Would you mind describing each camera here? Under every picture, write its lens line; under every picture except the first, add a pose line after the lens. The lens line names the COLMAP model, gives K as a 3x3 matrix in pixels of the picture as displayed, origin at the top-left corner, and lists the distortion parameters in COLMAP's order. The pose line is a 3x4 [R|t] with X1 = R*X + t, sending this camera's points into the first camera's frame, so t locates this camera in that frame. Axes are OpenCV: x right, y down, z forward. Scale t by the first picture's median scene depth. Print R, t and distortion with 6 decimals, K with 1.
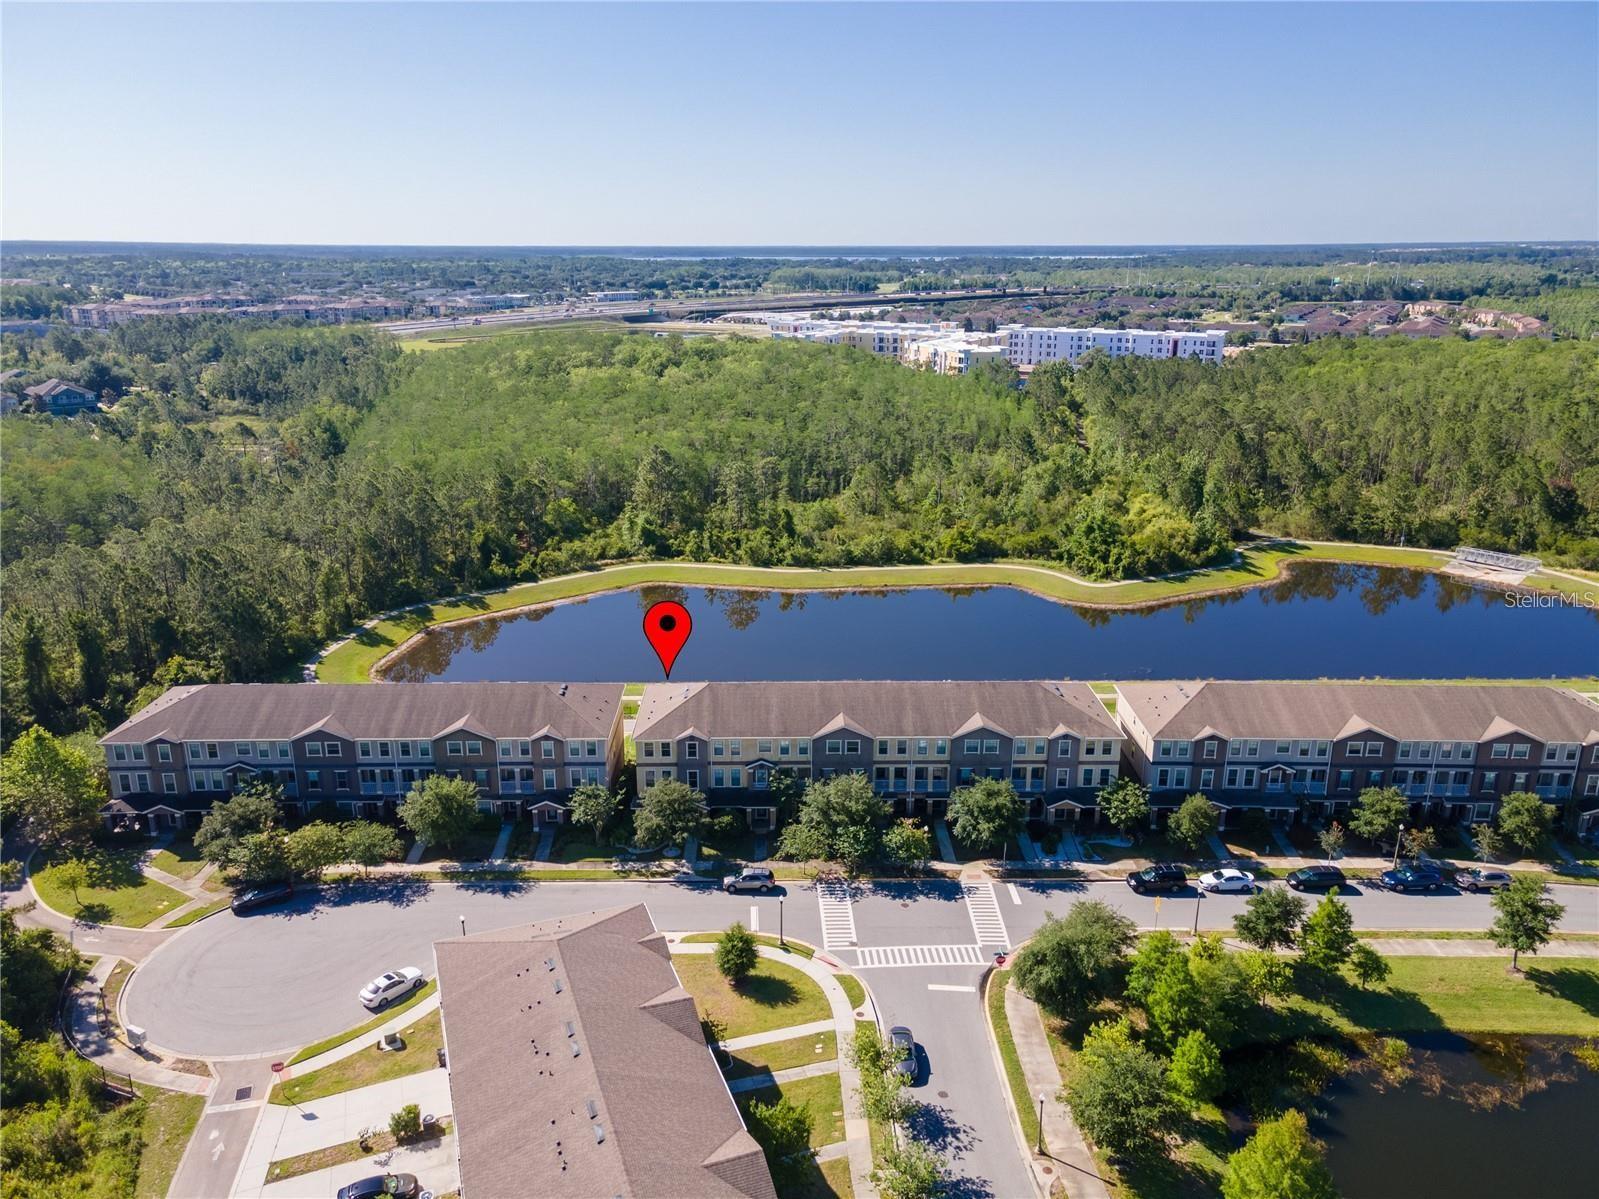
lens RADIAL K [[1140.2, 0, 791.4], [0, 1140.2, 553.3], [0, 0, 1]] dist [0.036815, 0.000332]
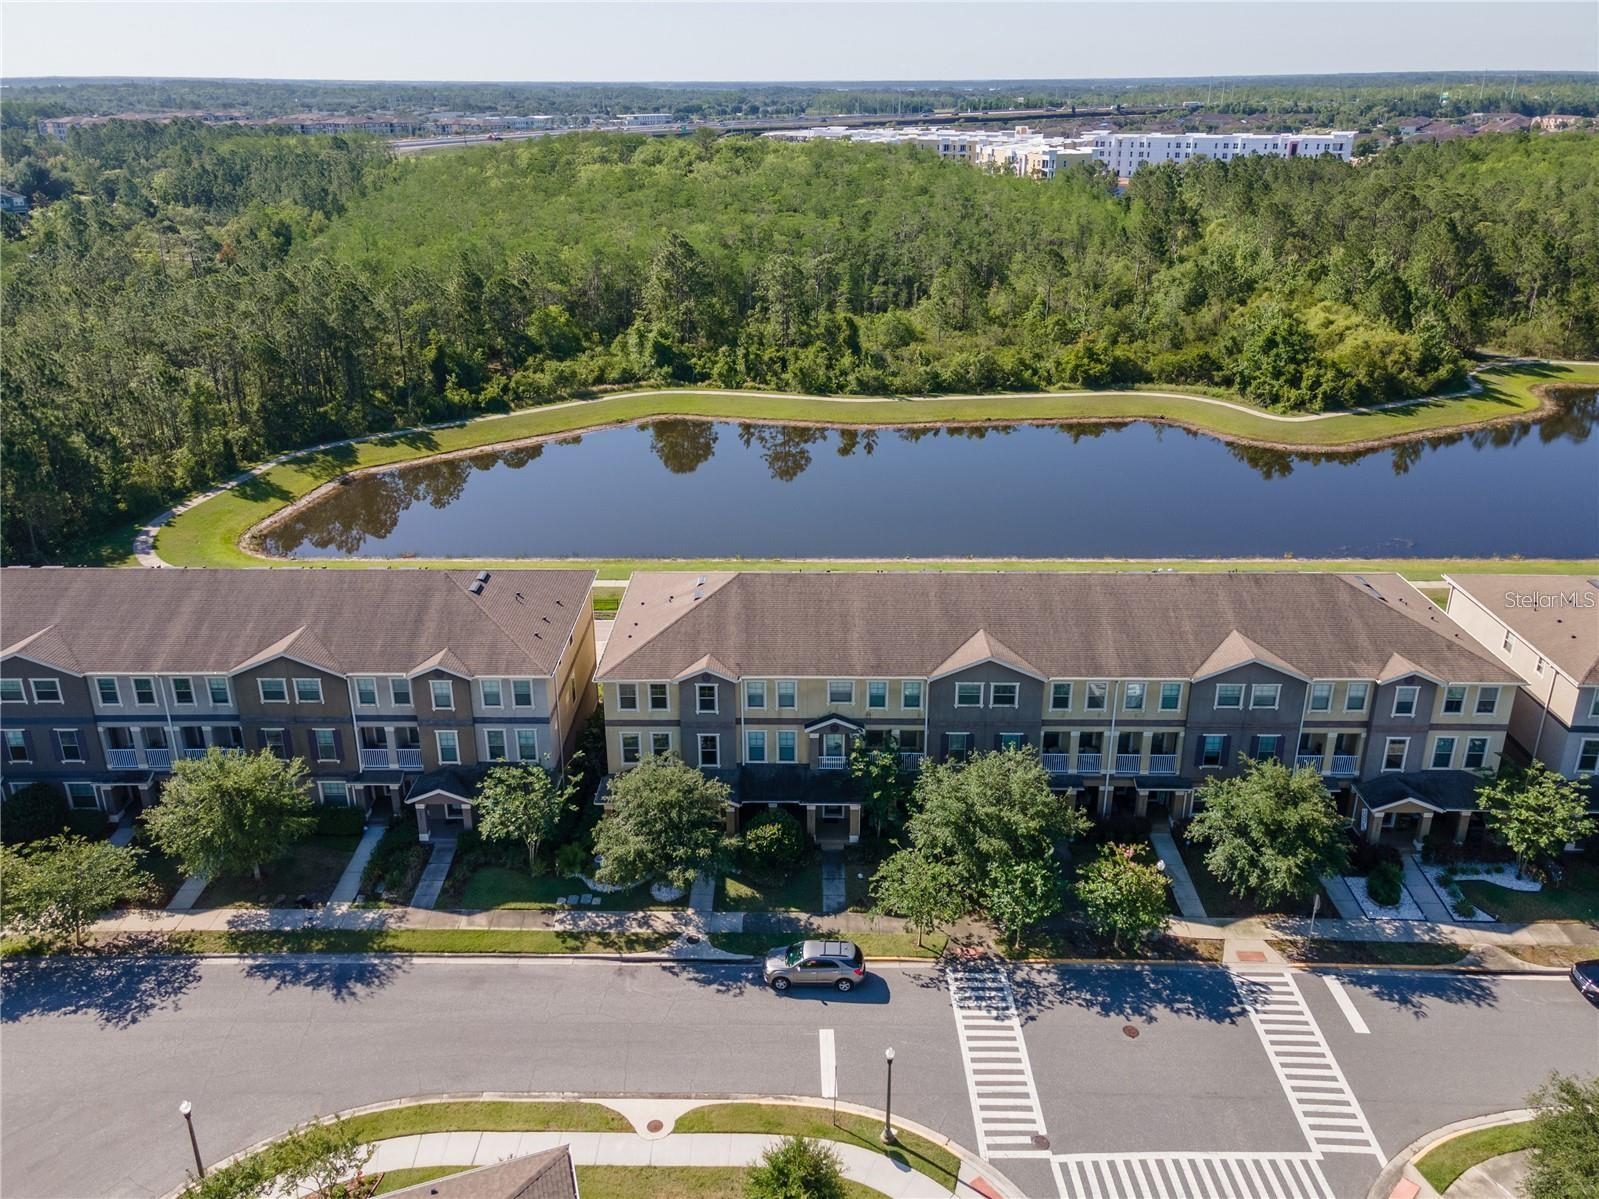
lens RADIAL K [[1140.2, 0, 791.4], [0, 1140.2, 553.3], [0, 0, 1]] dist [0.036815, 0.000332]
pose [[0.999360, 0.006577, -0.035153, -0.027791], [-0.002036, 0.991812, 0.127693, 0.034478], [0.035705, -0.127539, 0.991191, 0.465297]]
